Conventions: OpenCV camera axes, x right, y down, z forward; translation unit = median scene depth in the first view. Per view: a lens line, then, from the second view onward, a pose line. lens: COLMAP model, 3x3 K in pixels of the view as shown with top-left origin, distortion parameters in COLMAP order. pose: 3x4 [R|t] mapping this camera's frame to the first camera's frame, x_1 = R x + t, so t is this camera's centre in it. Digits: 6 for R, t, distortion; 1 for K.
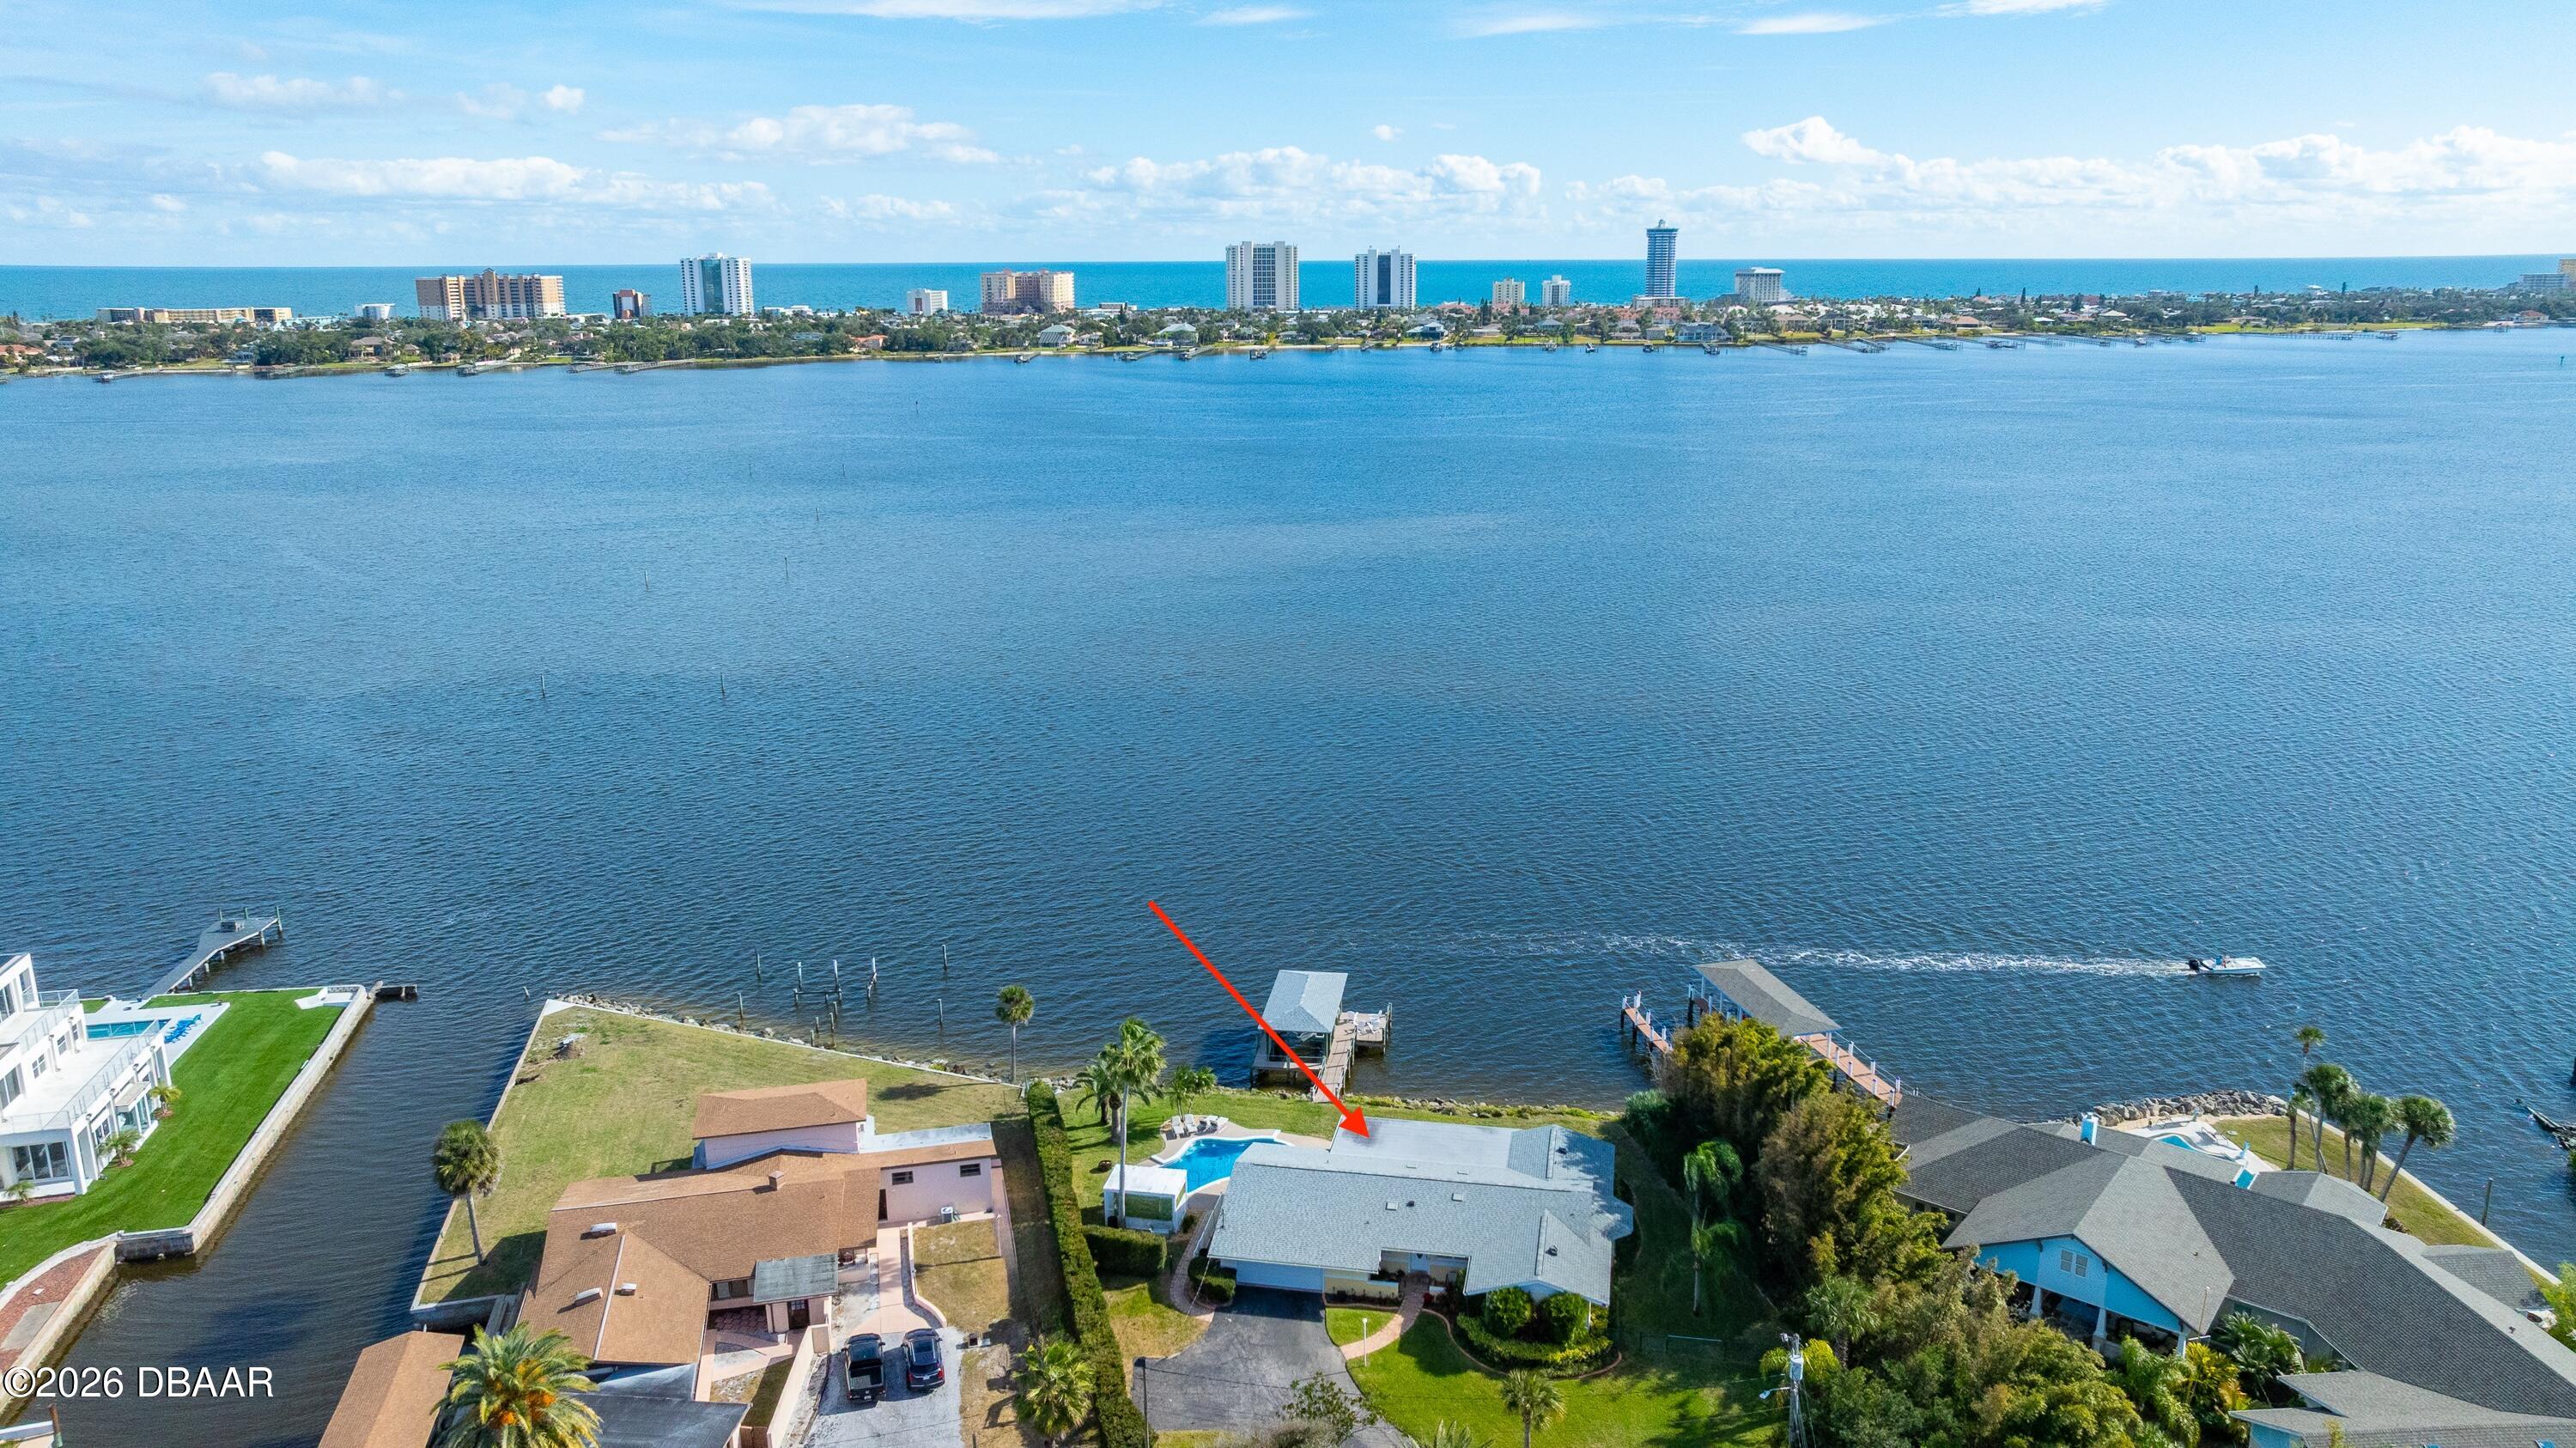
lens RADIAL K [[1711.0, 0, 1288.0], [0, 1711.0, 724.0], [0, 0, 1]] dist [-0.005993, 0.002155]
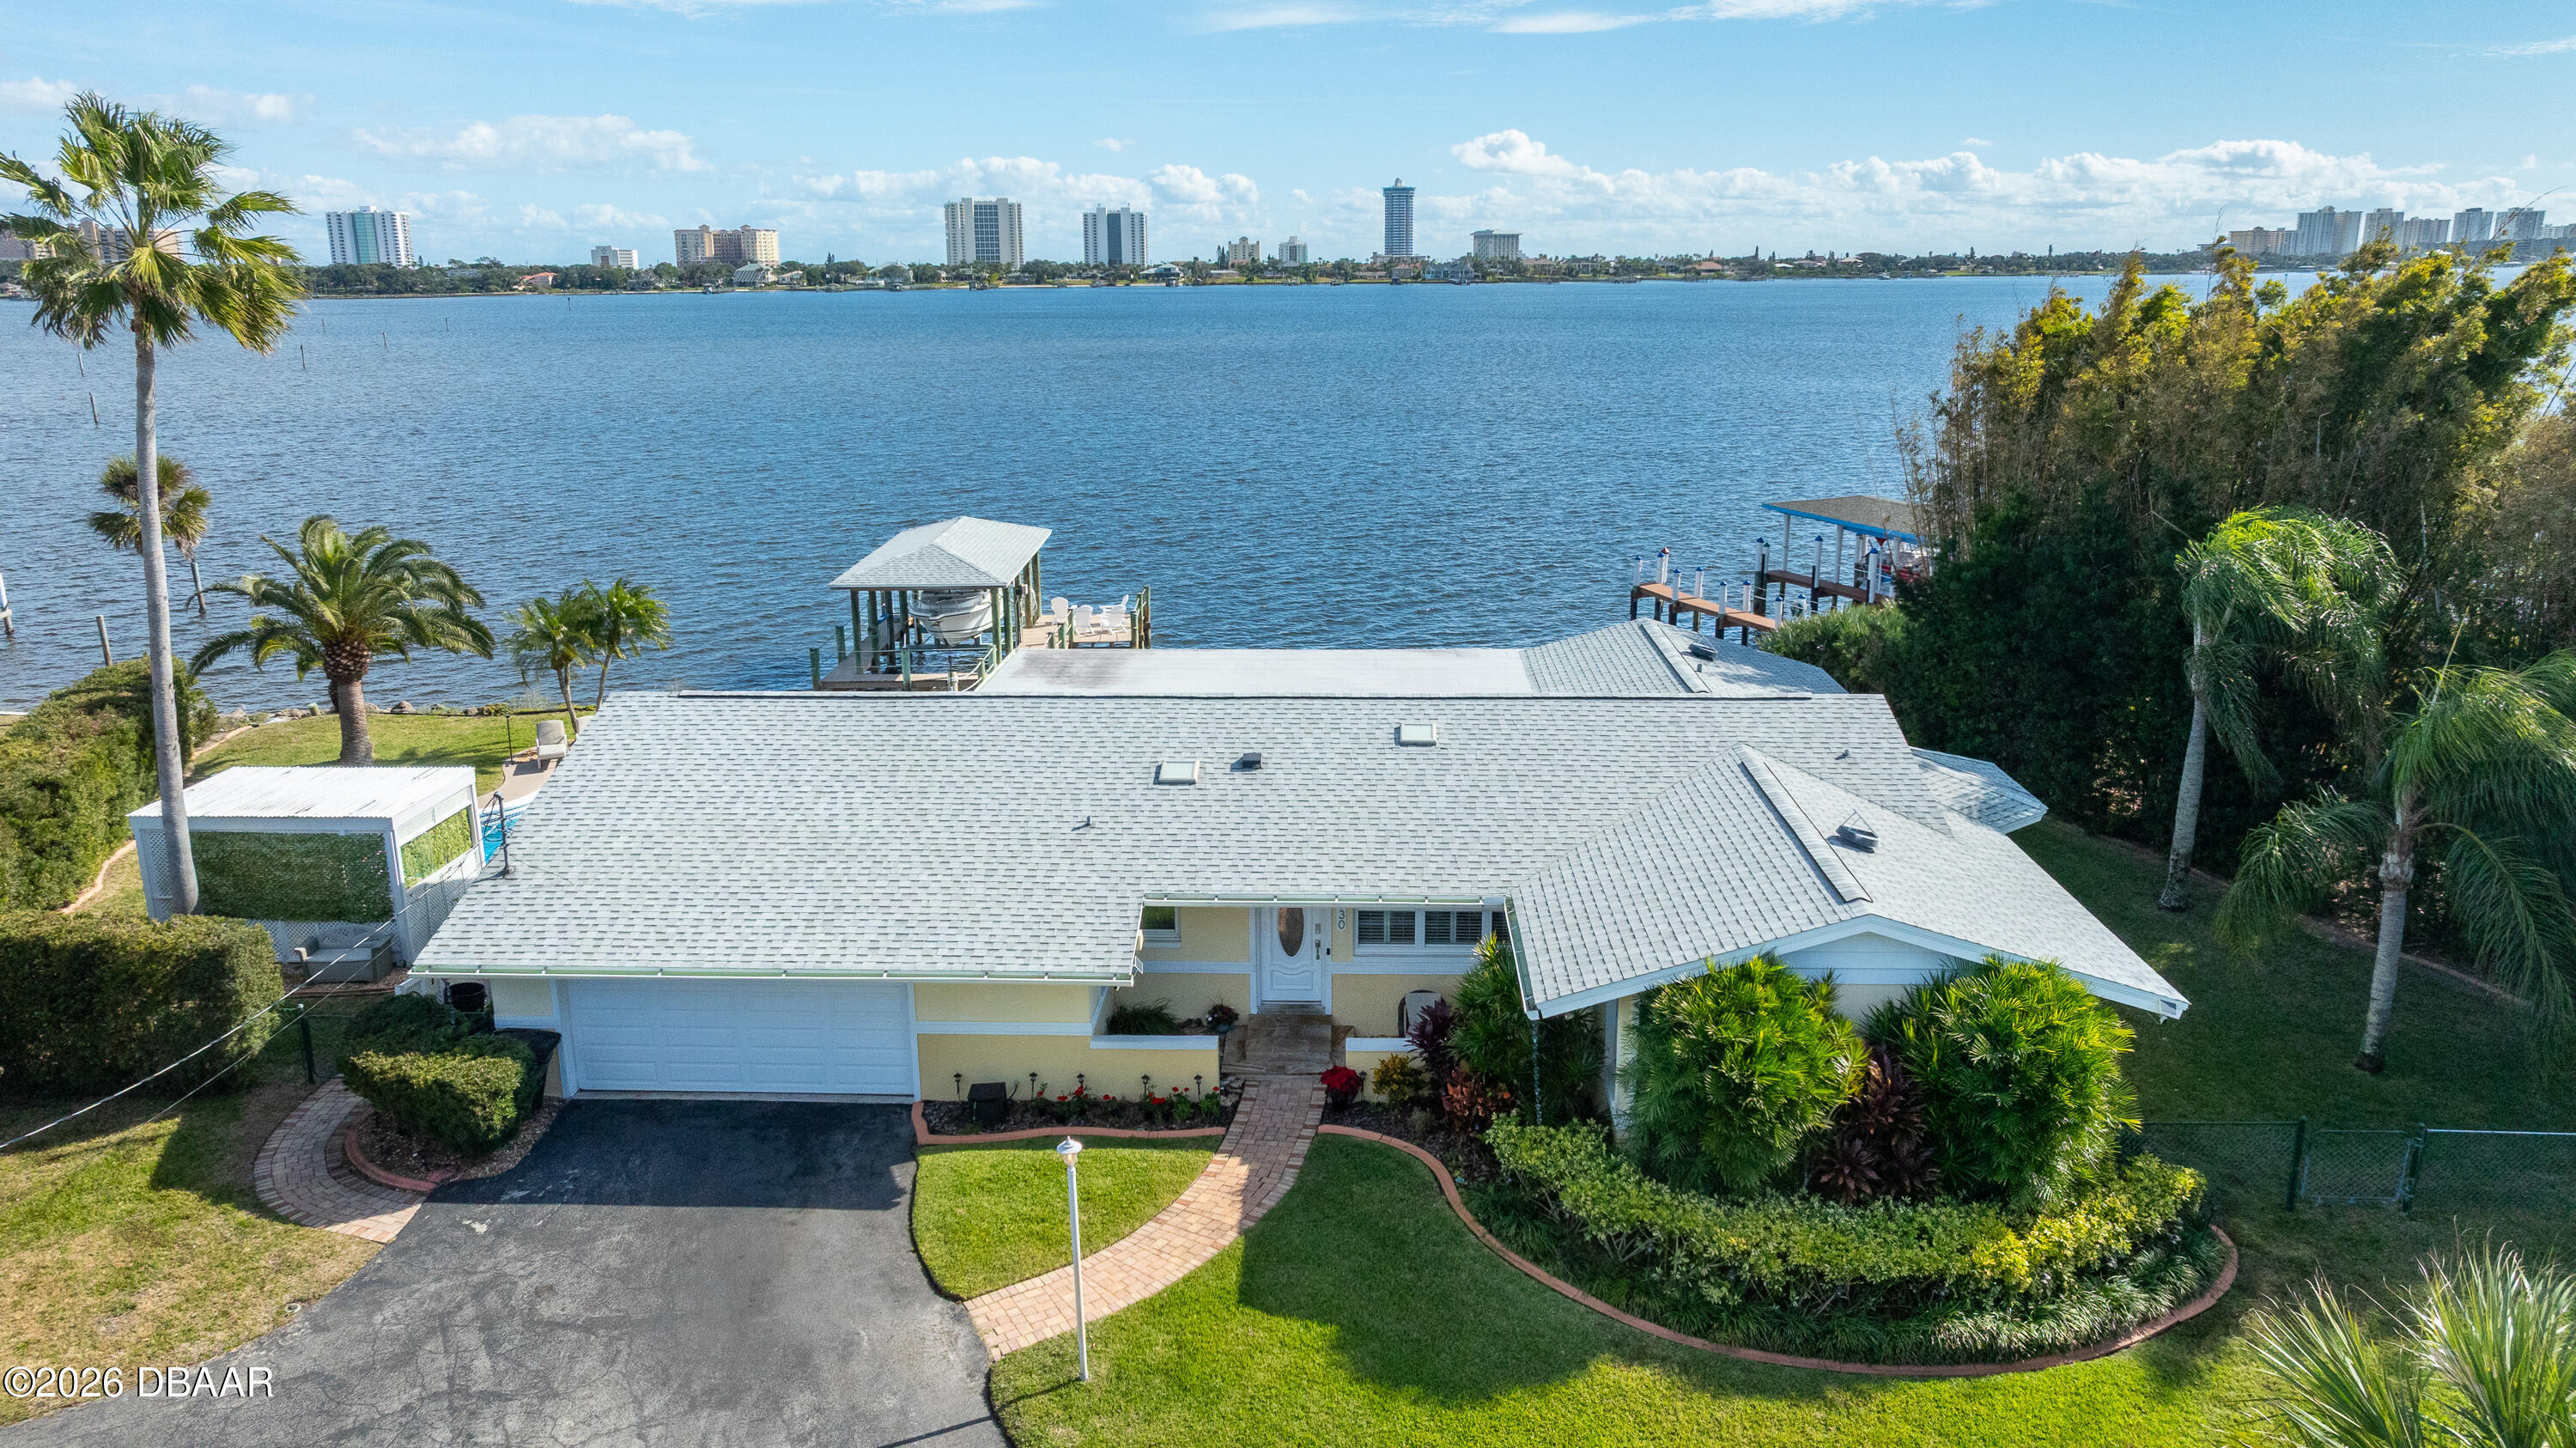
lens RADIAL K [[1711.0, 0, 1288.0], [0, 1711.0, 724.0], [0, 0, 1]] dist [-0.005993, 0.002155]
pose [[0.988570, -0.032360, 0.147251, 0.040323], [0.033382, 0.999433, -0.004473, 0.288453], [-0.147022, 0.009337, 0.989089, 0.766683]]
